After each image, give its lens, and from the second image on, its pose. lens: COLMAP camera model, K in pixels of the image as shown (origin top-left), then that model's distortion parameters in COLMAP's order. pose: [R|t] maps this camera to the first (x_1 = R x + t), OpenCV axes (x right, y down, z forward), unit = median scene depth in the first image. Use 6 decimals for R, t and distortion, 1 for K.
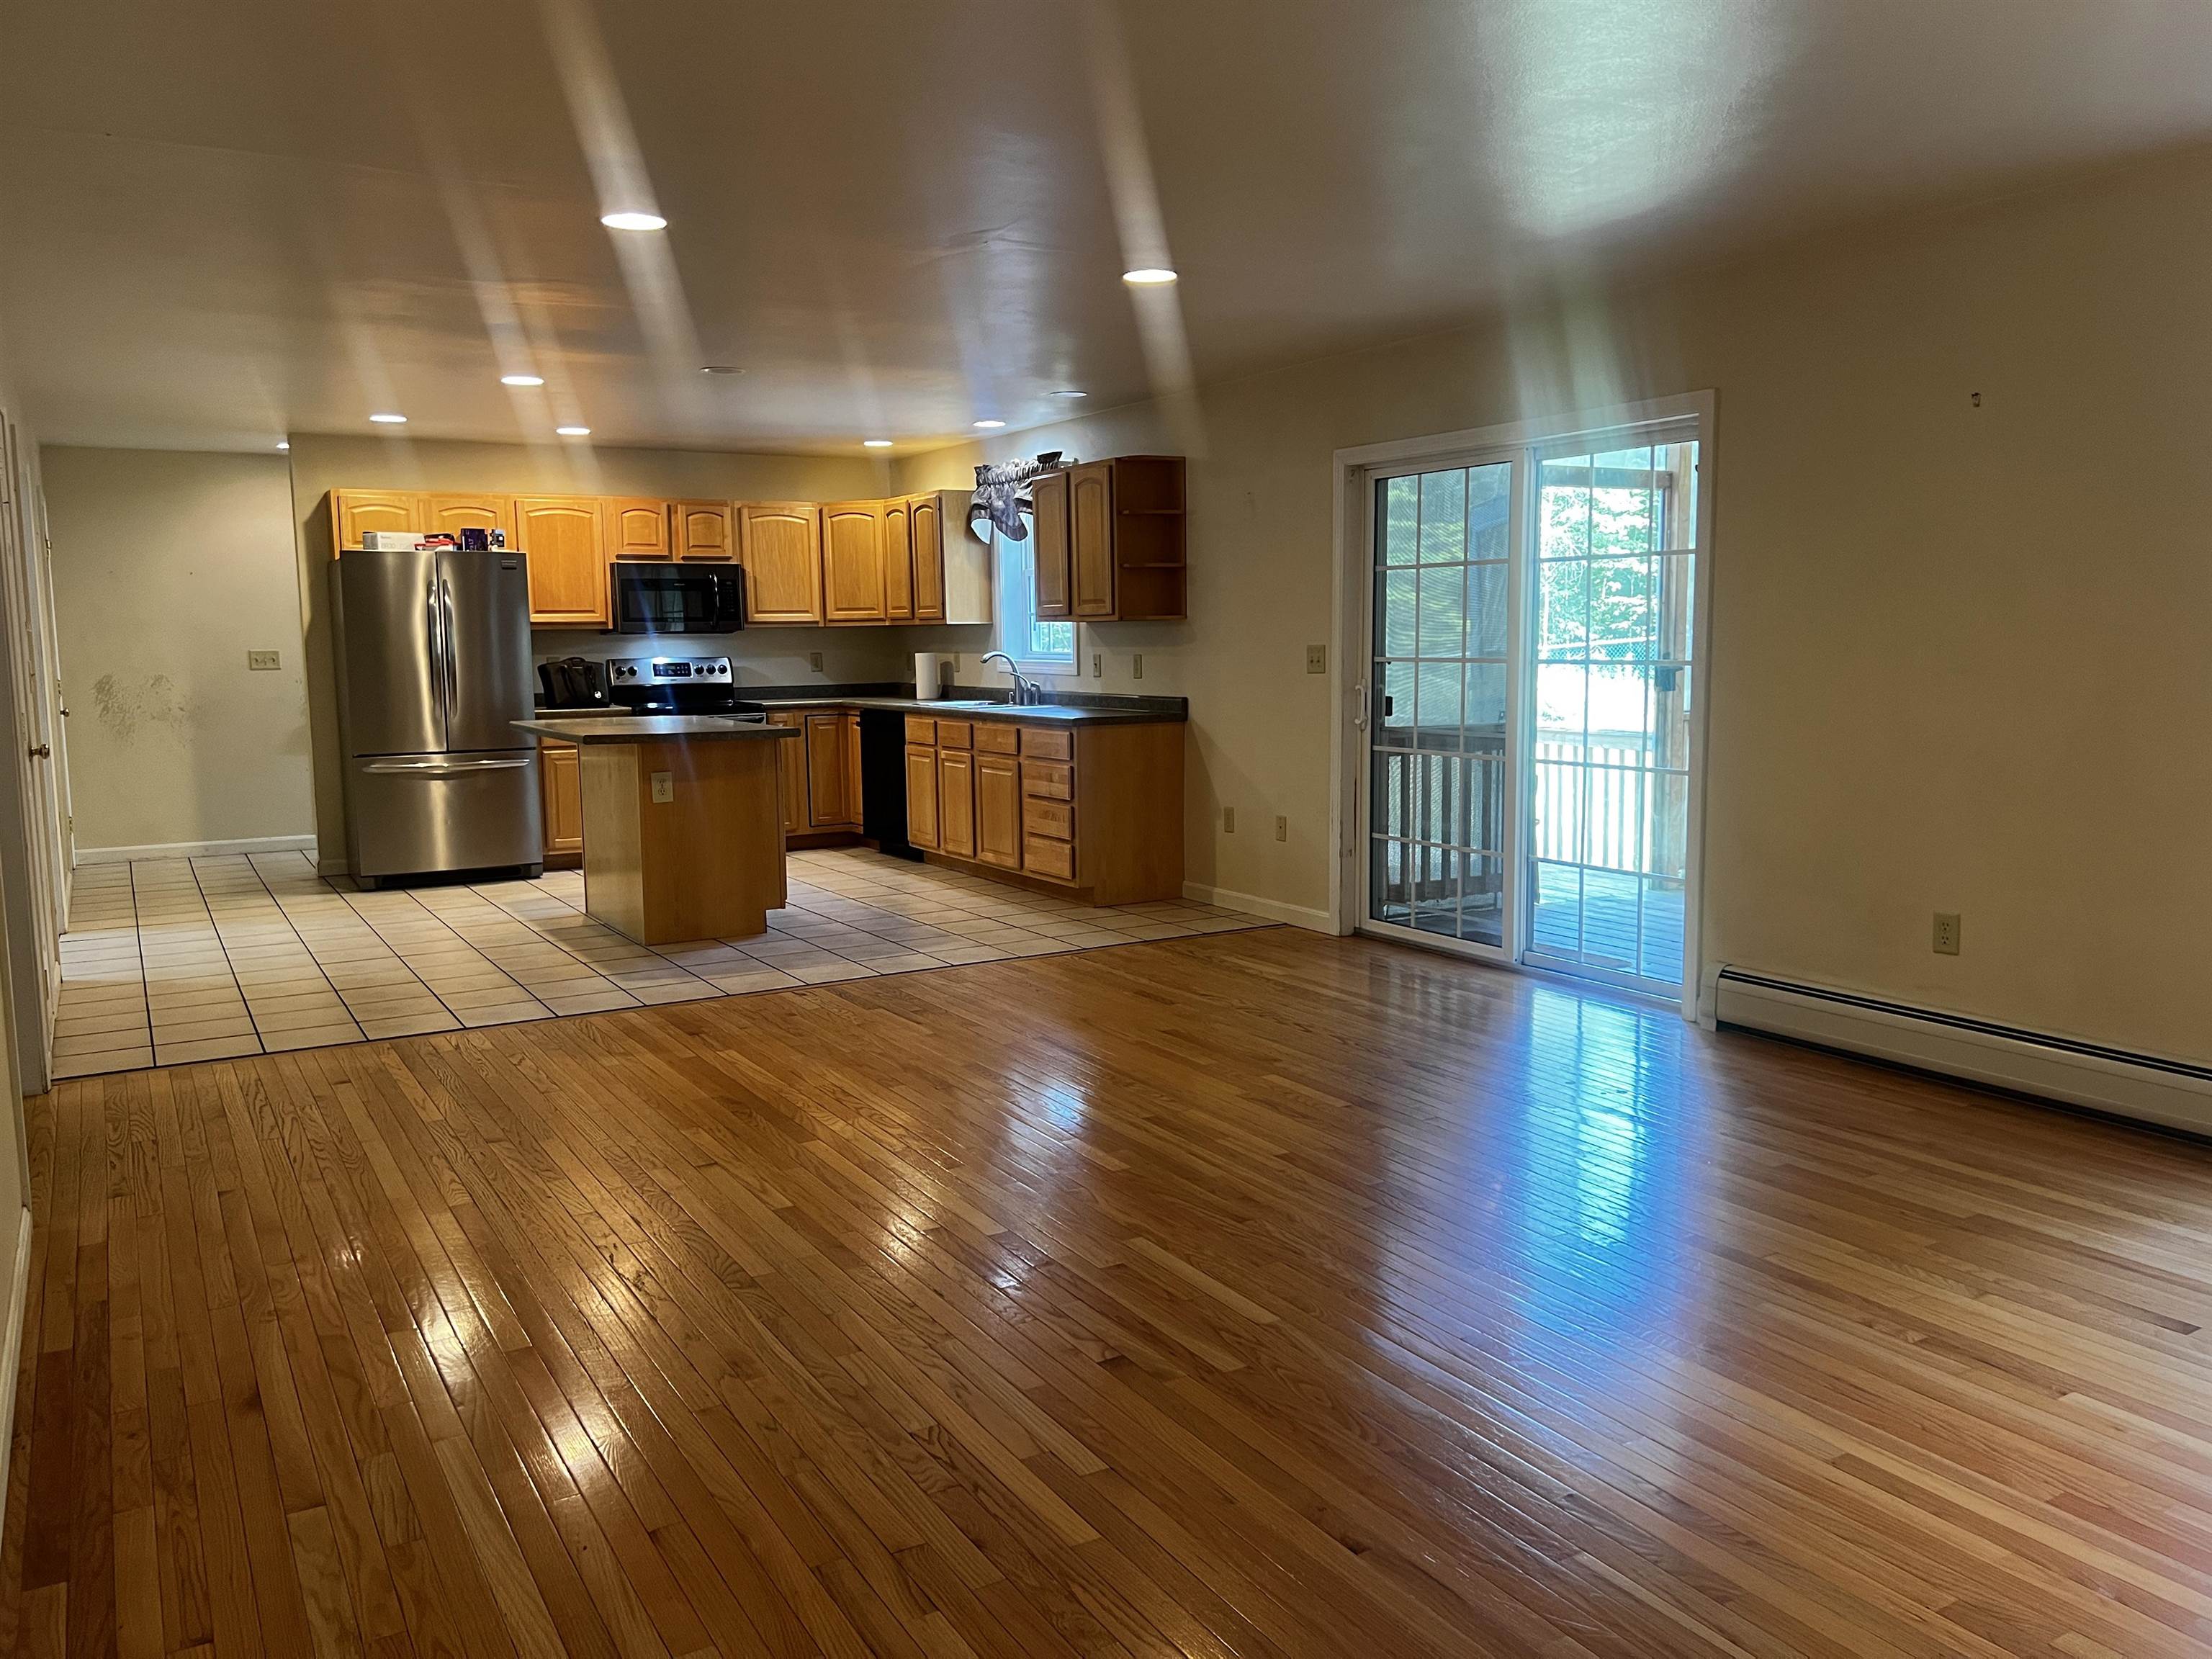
lens RADIAL K [[1657.8, 0, 1100.3], [0, 1657.8, 823.6], [0, 0, 1]] dist [0.044426, -0.055785]
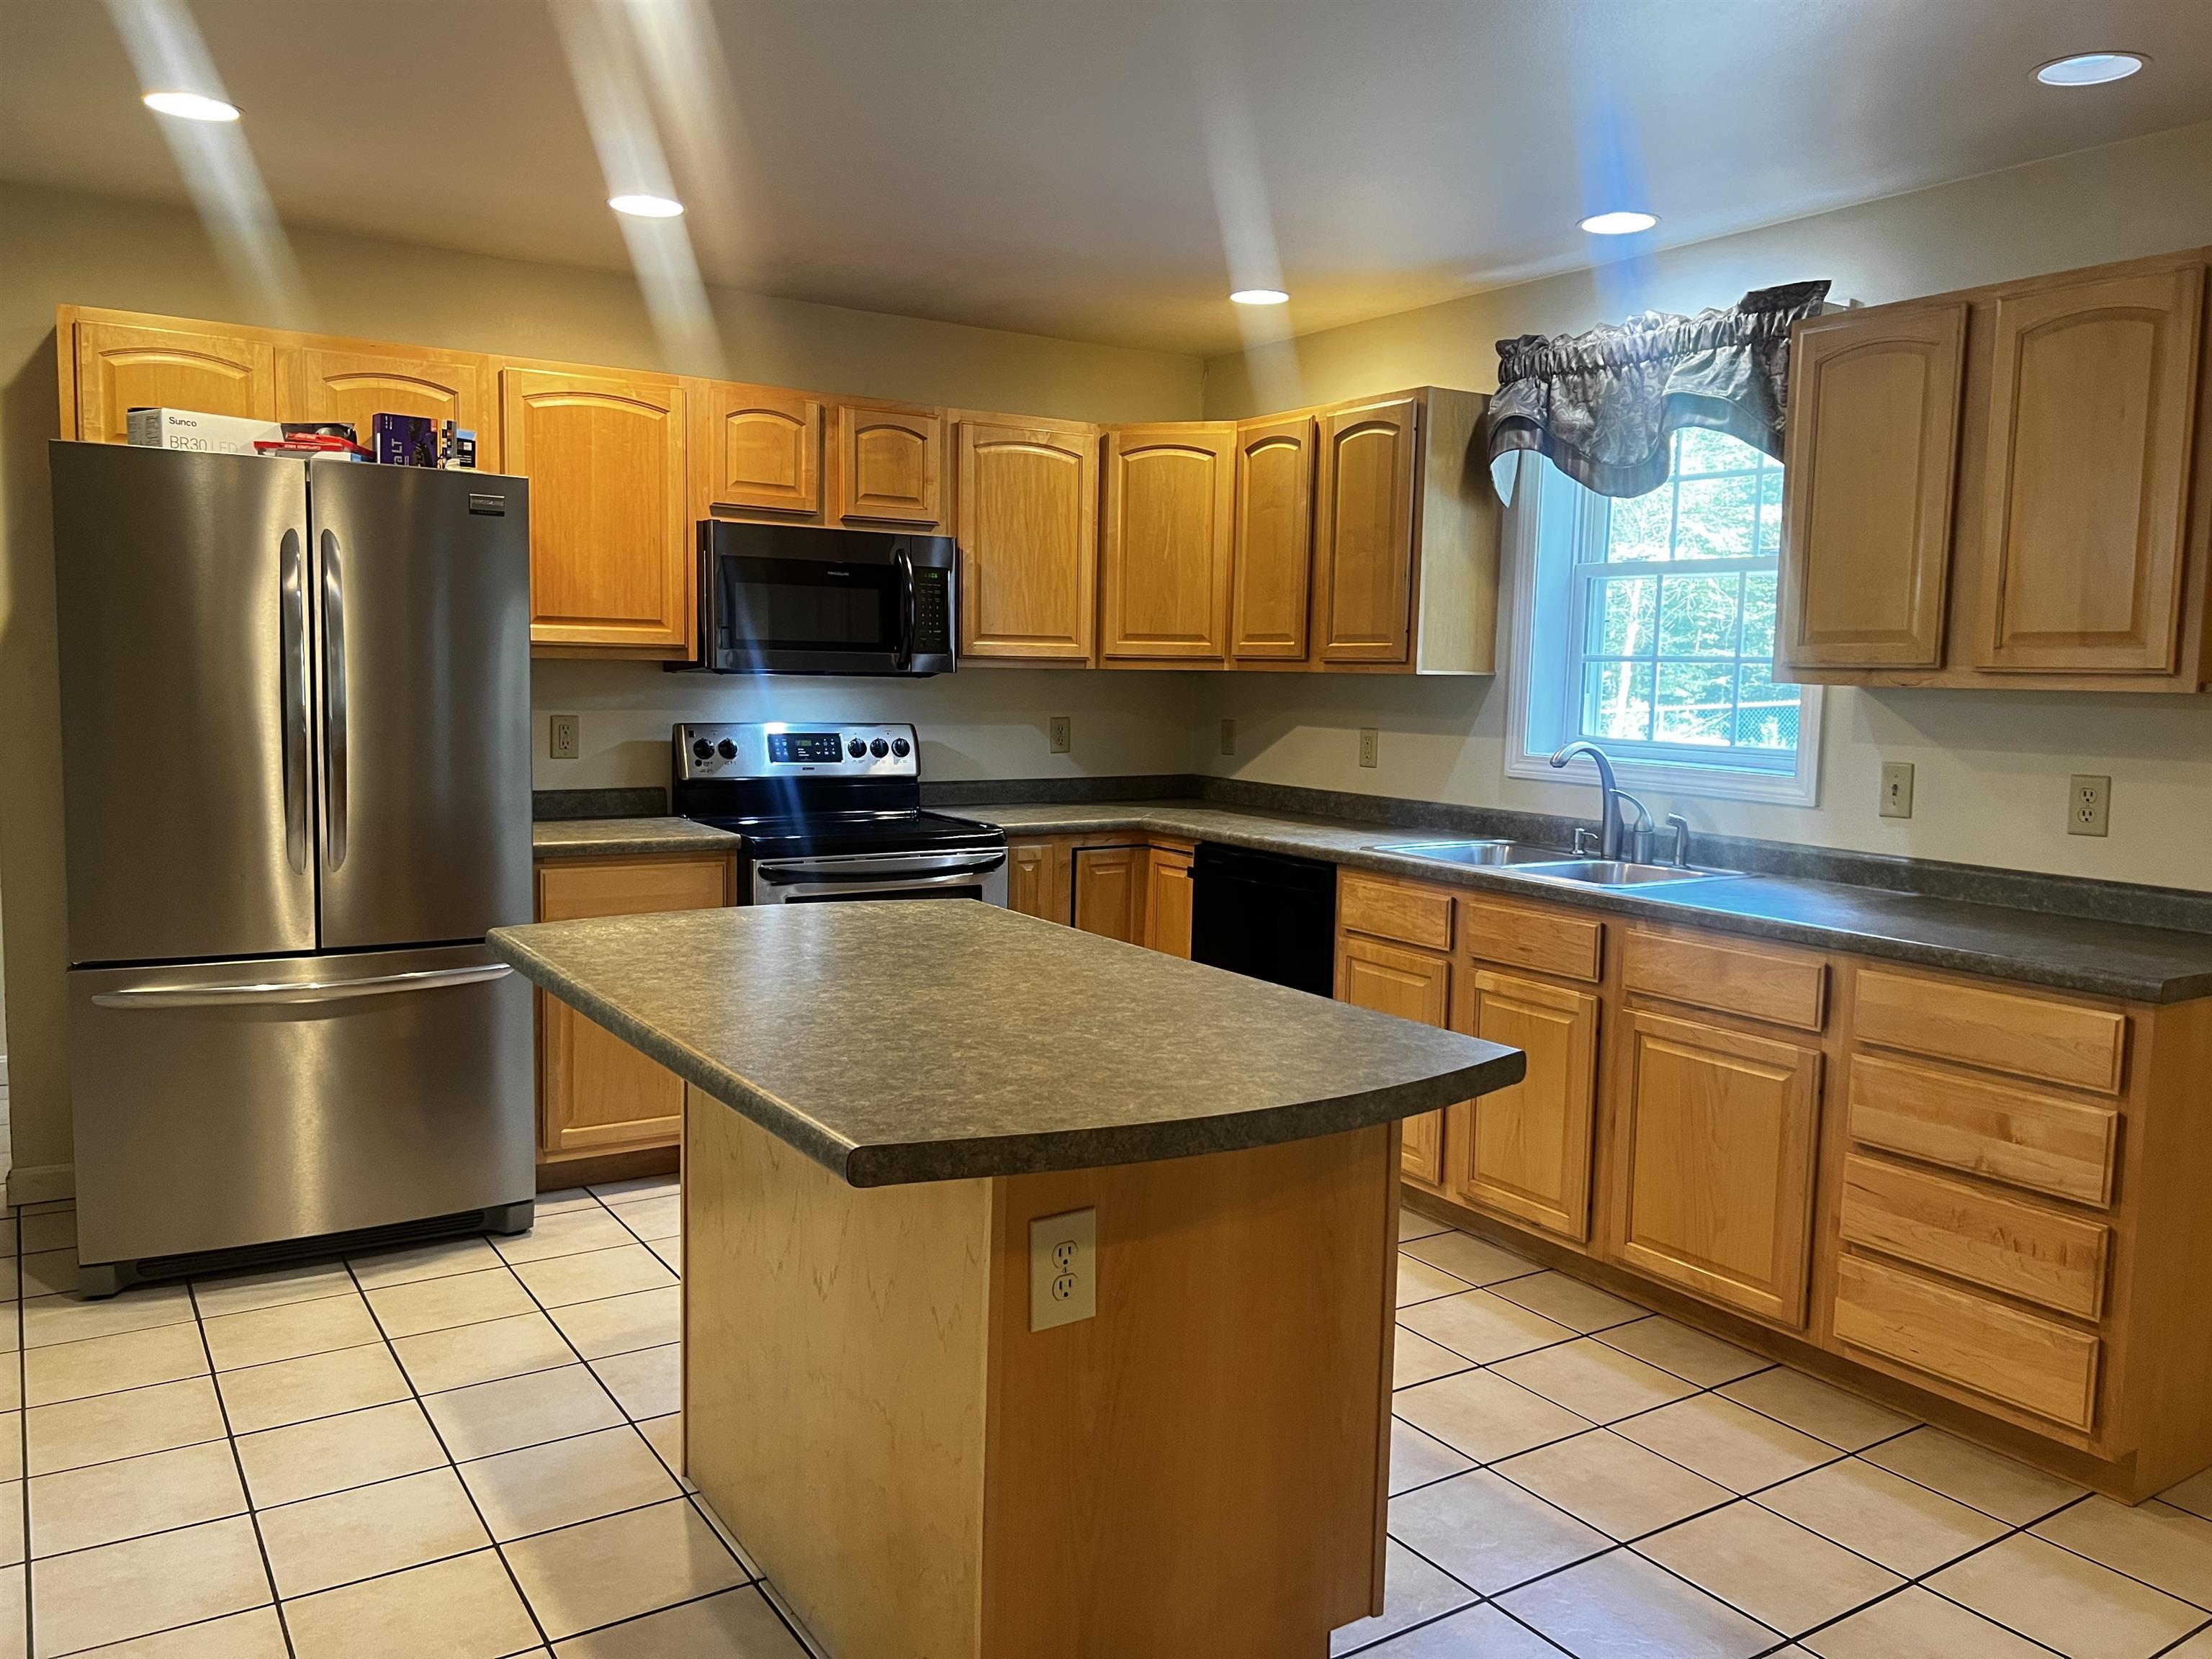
lens RADIAL K [[1657.8, 0, 1098.8], [0, 1657.8, 827.1], [0, 0, 1]] dist [0.044426, -0.055785]
pose [[0.998867, 0.030711, 0.036364, -0.204387], [-0.030018, 0.999360, -0.019440, -0.067559], [-0.036938, 0.018326, 0.999150, 0.551697]]
